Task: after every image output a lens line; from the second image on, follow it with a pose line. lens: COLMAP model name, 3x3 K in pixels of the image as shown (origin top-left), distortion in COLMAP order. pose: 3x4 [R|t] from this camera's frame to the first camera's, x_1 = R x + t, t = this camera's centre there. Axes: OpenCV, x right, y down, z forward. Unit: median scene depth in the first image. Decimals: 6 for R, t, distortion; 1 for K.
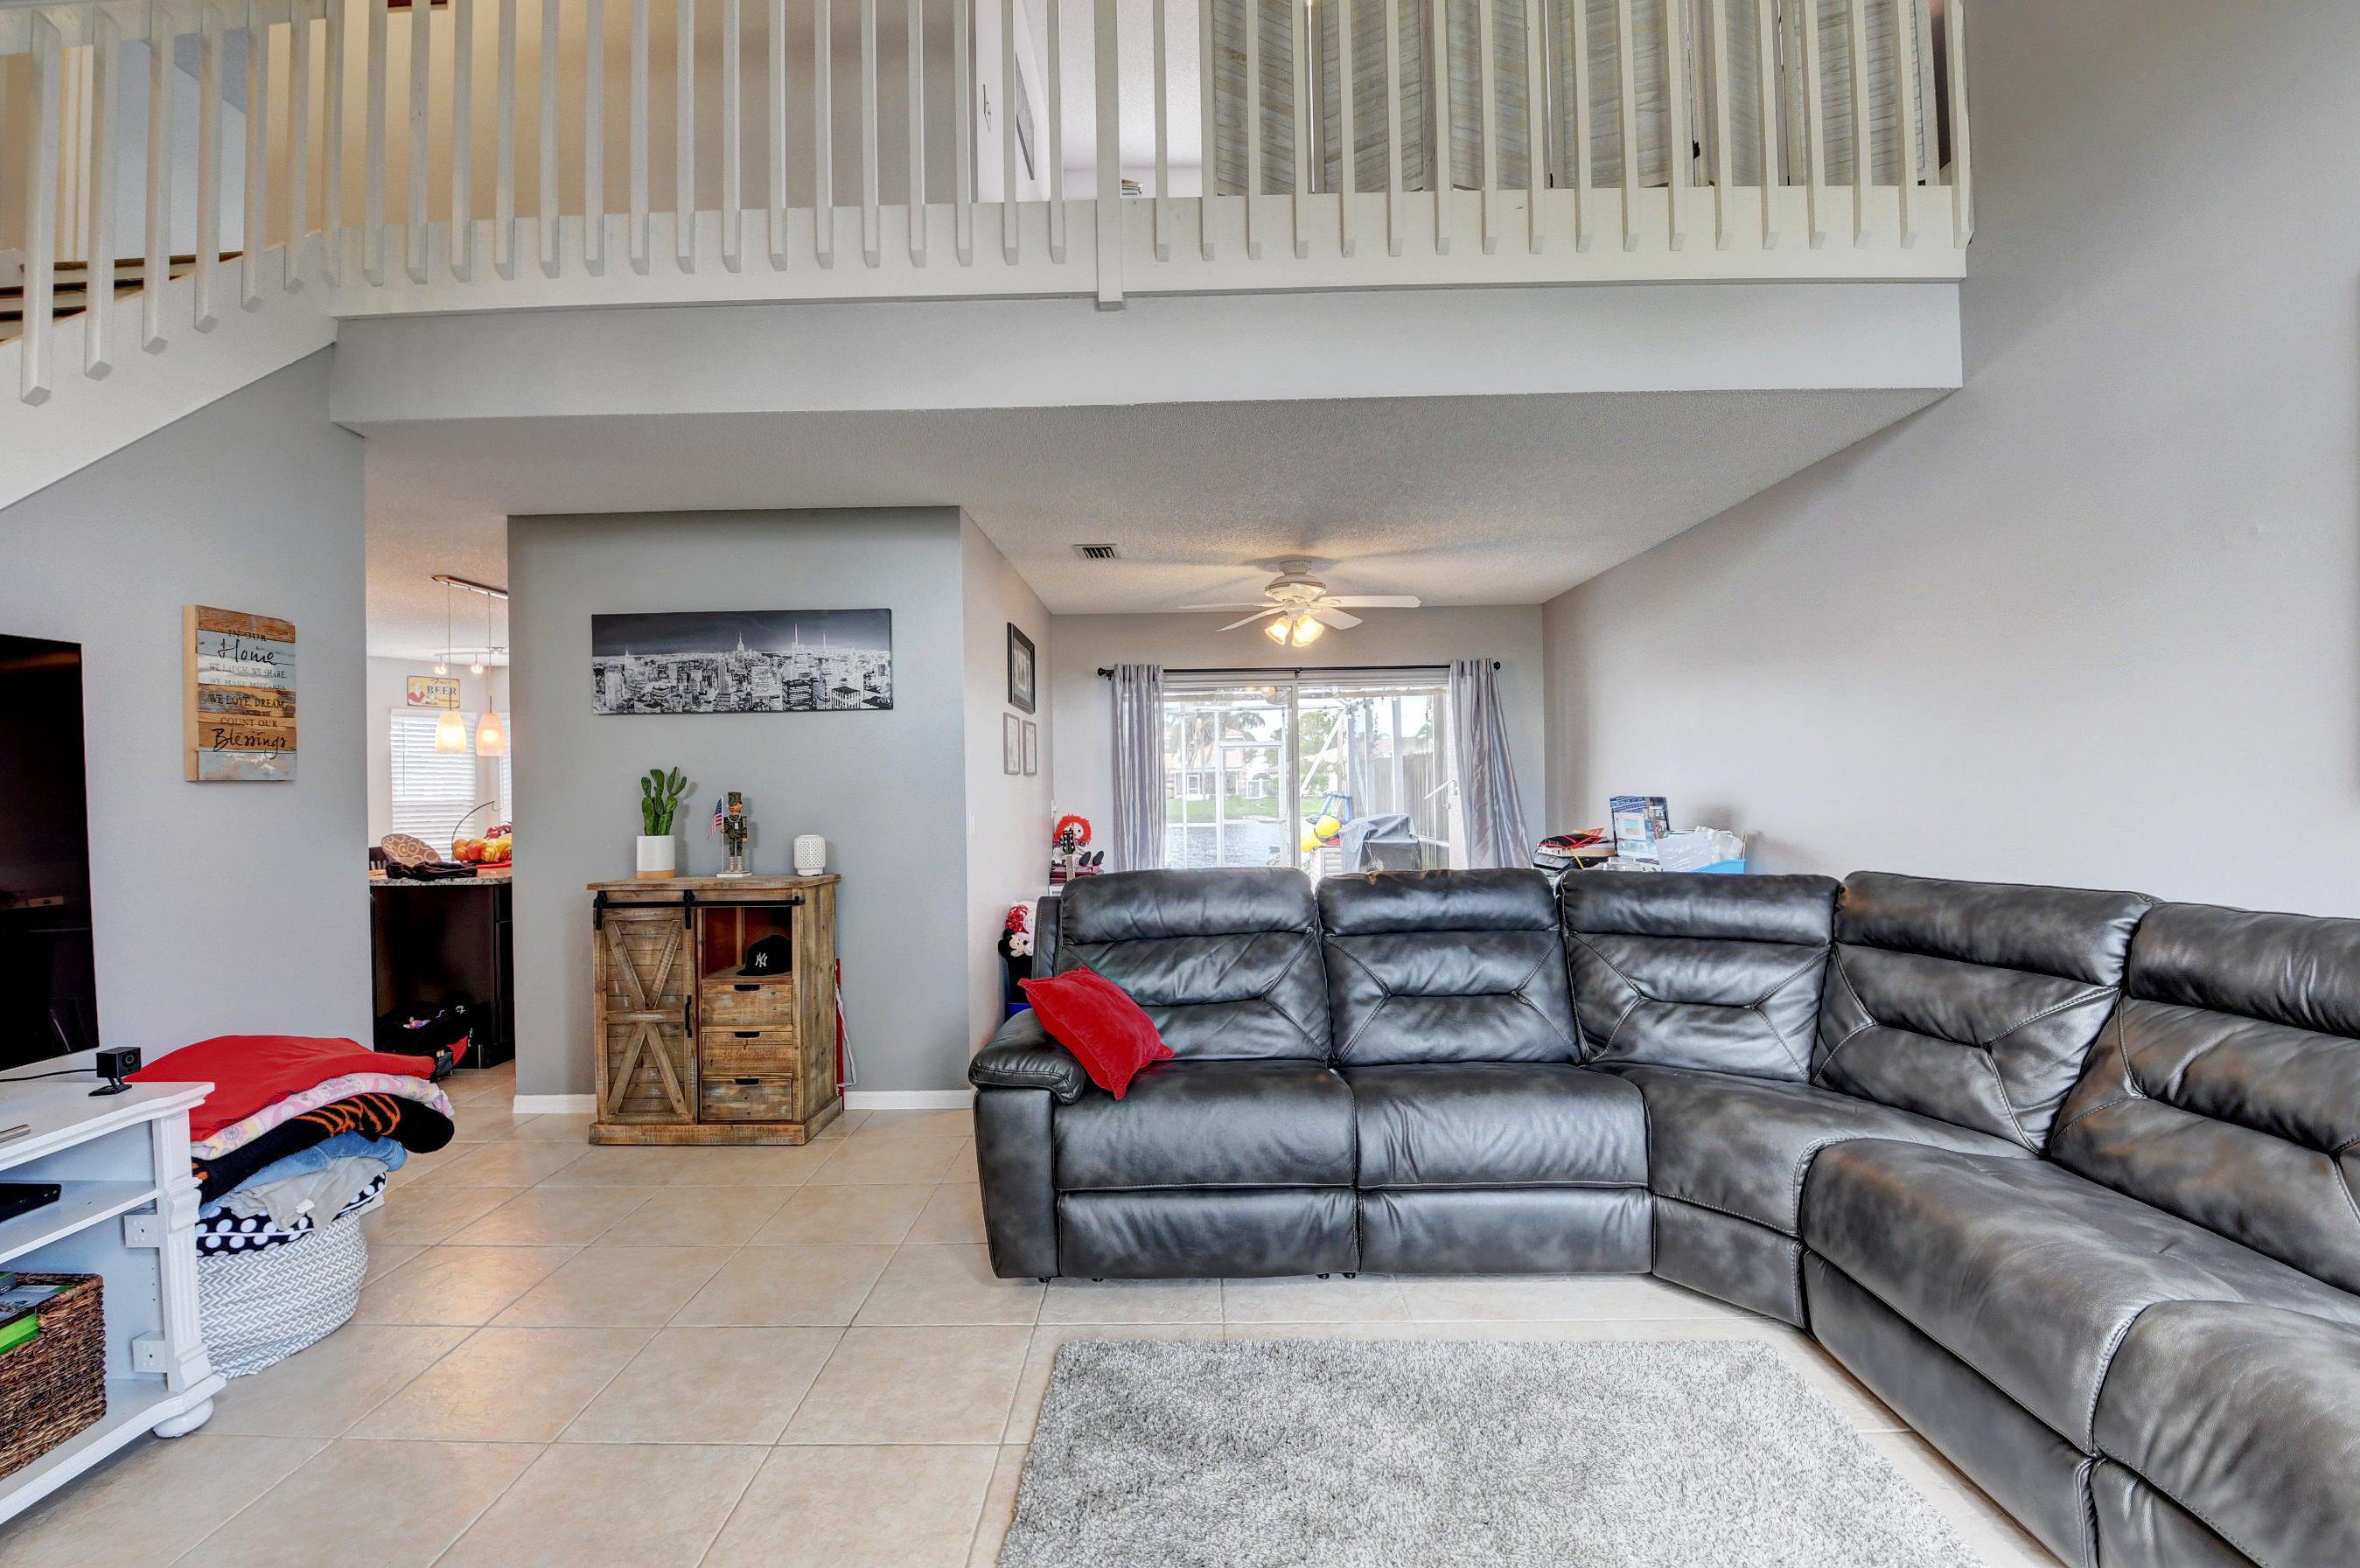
lens RADIAL K [[1040.5, 0, 1180.0], [0, 1040.5, 784.0], [0, 0, 1]] dist [0.017922, -0.027707]
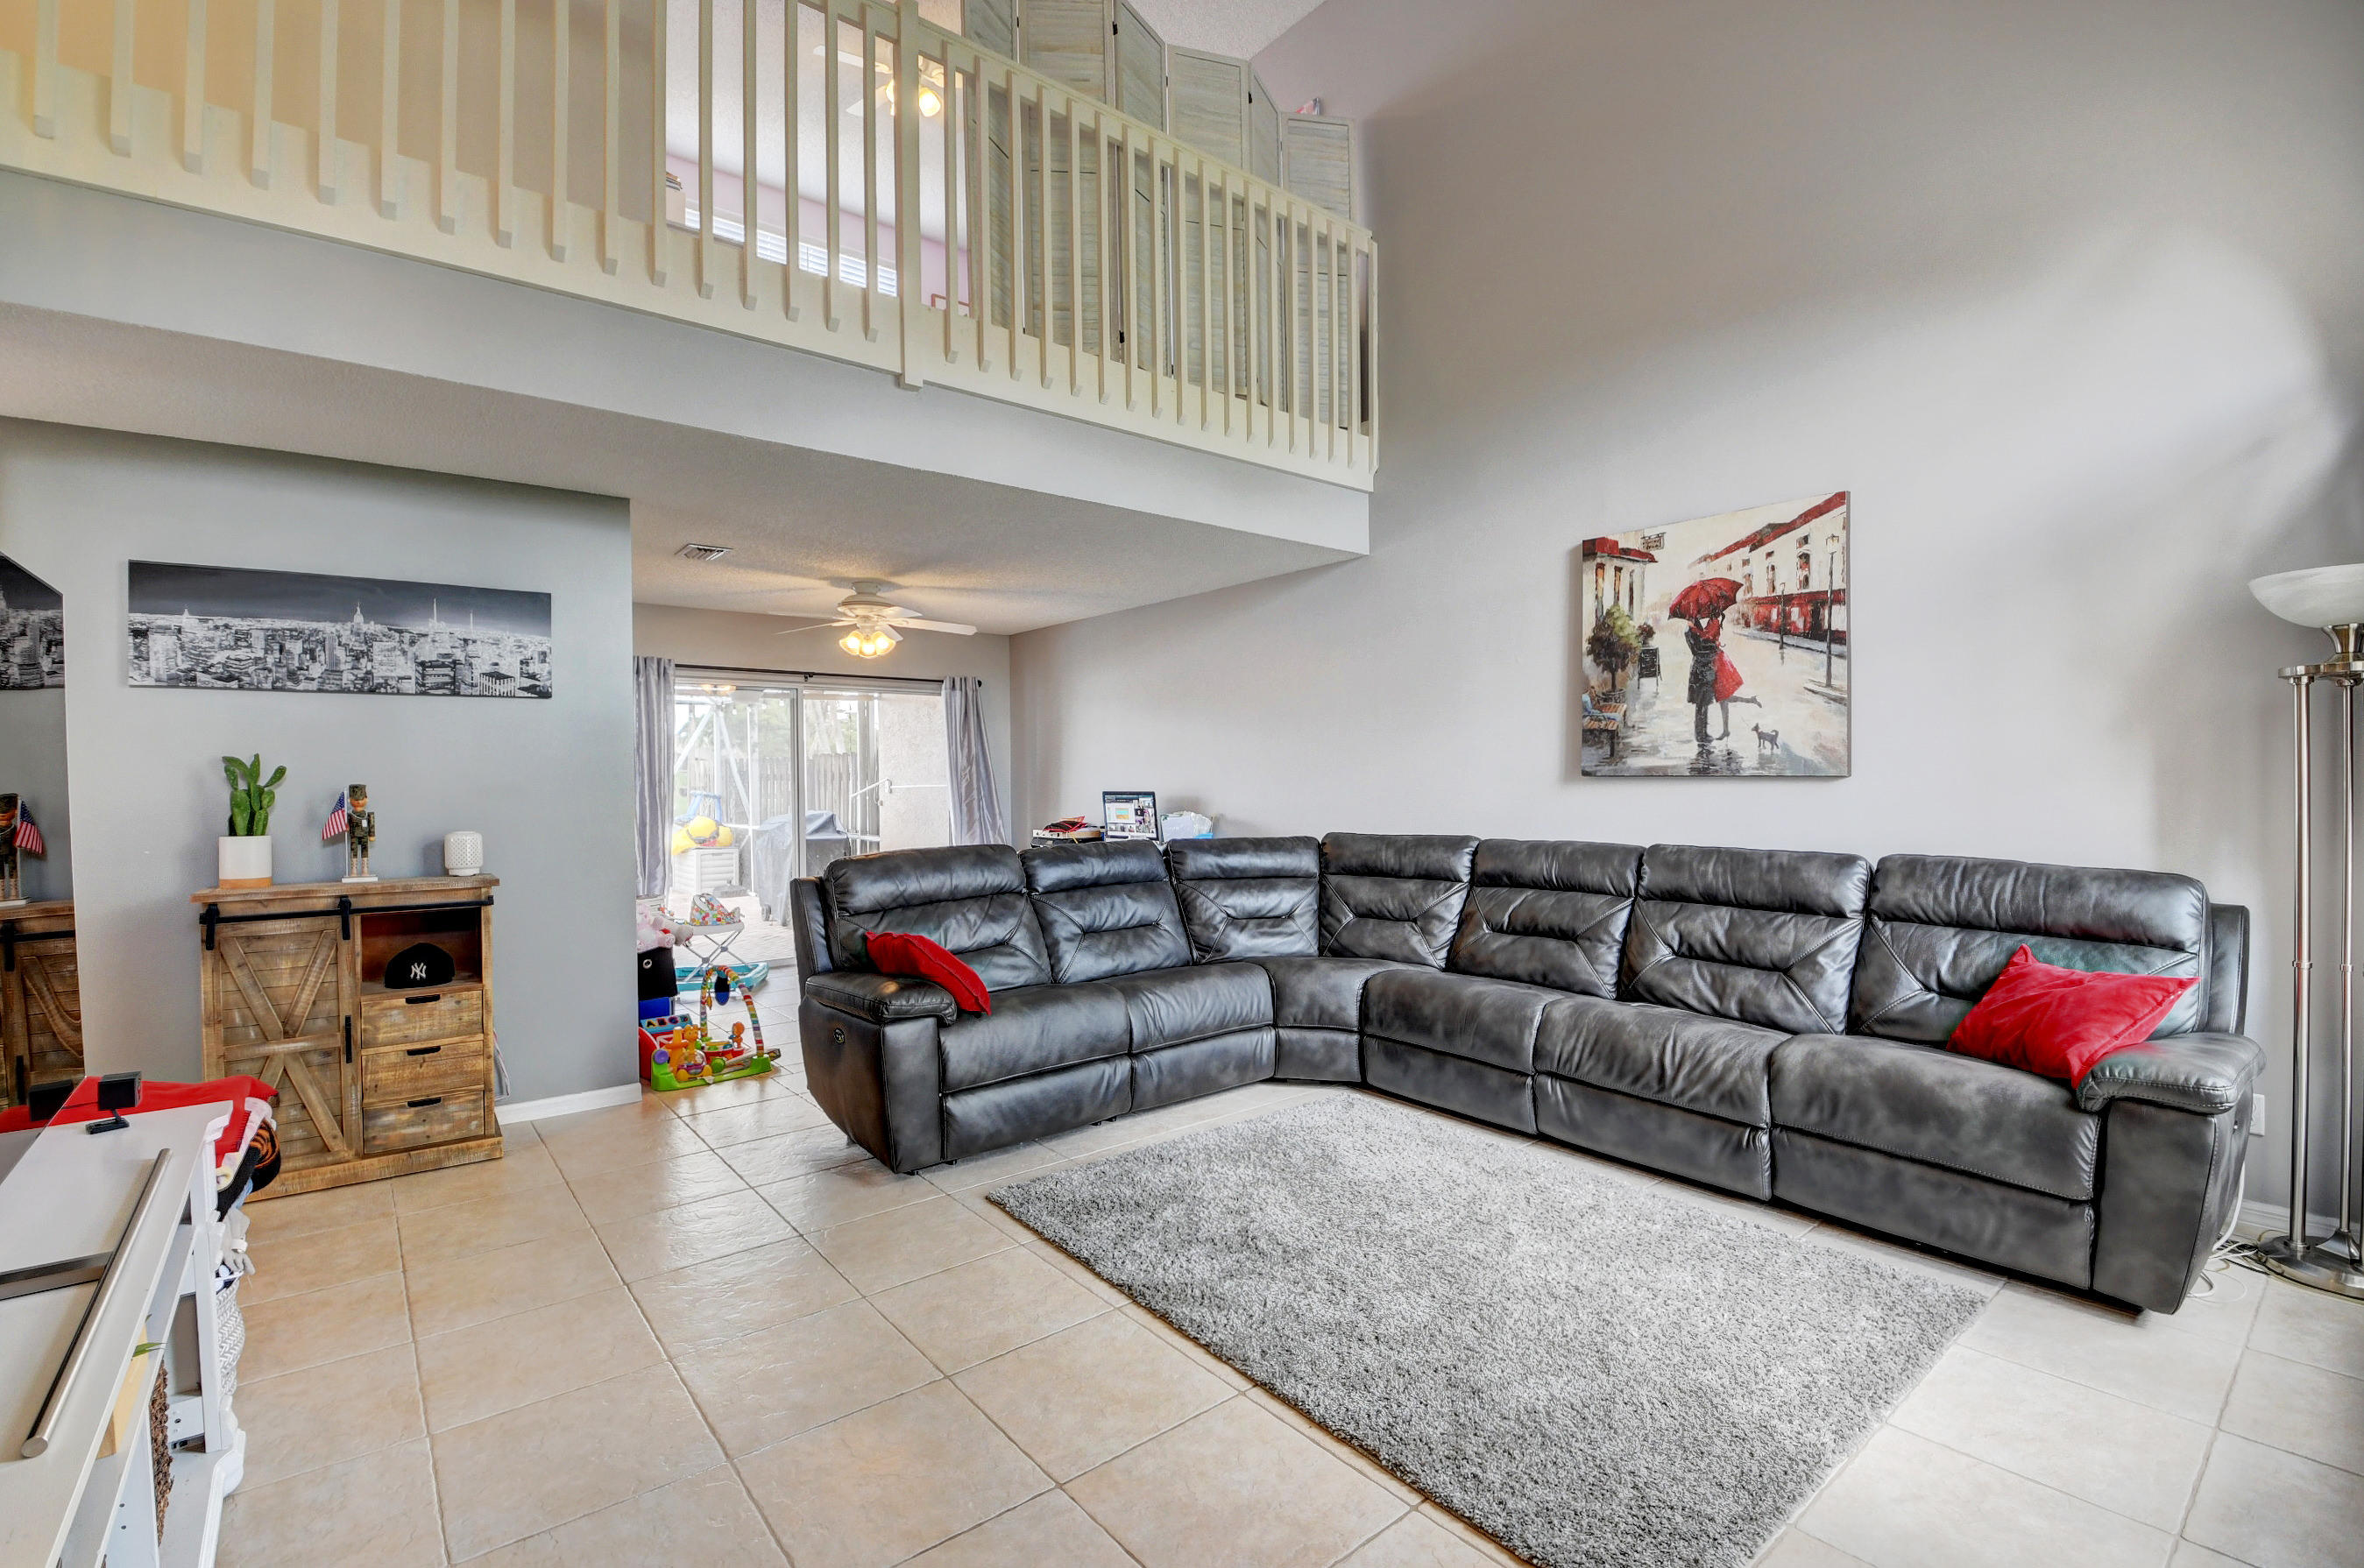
lens RADIAL K [[1042.3, 0, 1182.0], [0, 1042.3, 784.0], [0, 0, 1]] dist [0.017922, -0.027707]
pose [[0.769158, 0.004730, 0.639041, -0.564689], [-0.003828, 0.999989, -0.002795, 0.008879], [-0.639047, -0.000296, 0.769167, -0.139265]]
